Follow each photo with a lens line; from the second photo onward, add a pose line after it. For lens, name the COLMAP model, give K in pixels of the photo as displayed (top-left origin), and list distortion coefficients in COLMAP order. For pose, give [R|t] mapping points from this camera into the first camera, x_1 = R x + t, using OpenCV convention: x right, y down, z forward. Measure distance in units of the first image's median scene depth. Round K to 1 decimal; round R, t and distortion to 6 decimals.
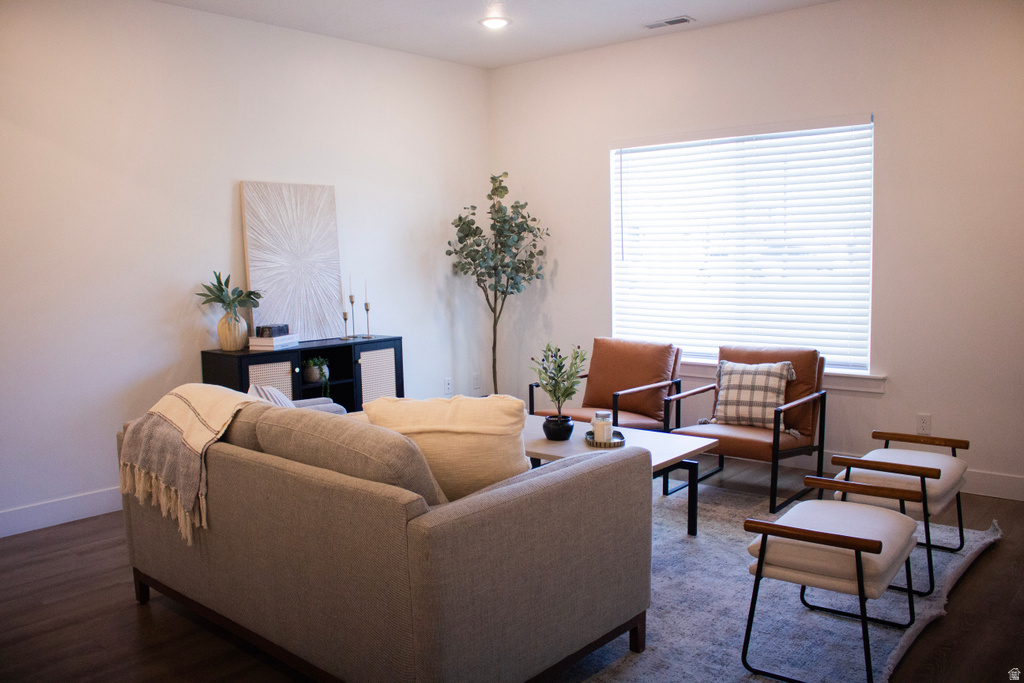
lens RADIAL K [[845.9, 0, 507.2], [0, 845.9, 343.4], [0, 0, 1]] dist [-0.161017, 0.130908]
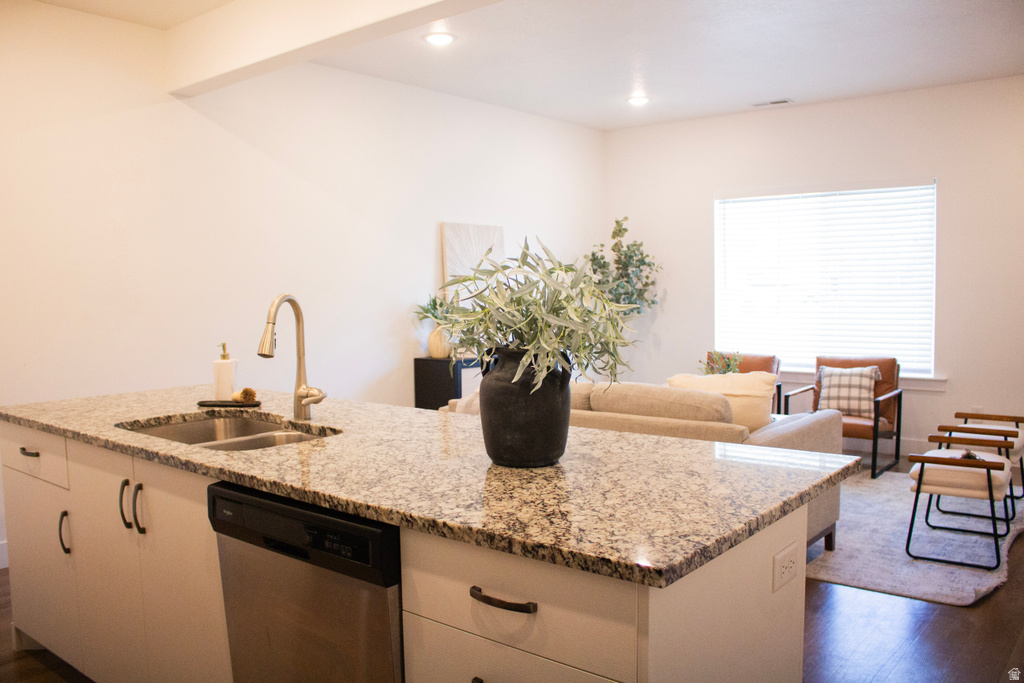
lens RADIAL K [[845.9, 0, 507.2], [0, 845.9, 343.4], [0, 0, 1]] dist [-0.161017, 0.130908]
pose [[0.999587, 0.003268, 0.028534, -0.268502], [-0.002142, 0.999220, -0.039422, 0.036906], [-0.028640, 0.039344, 0.998815, -0.267199]]
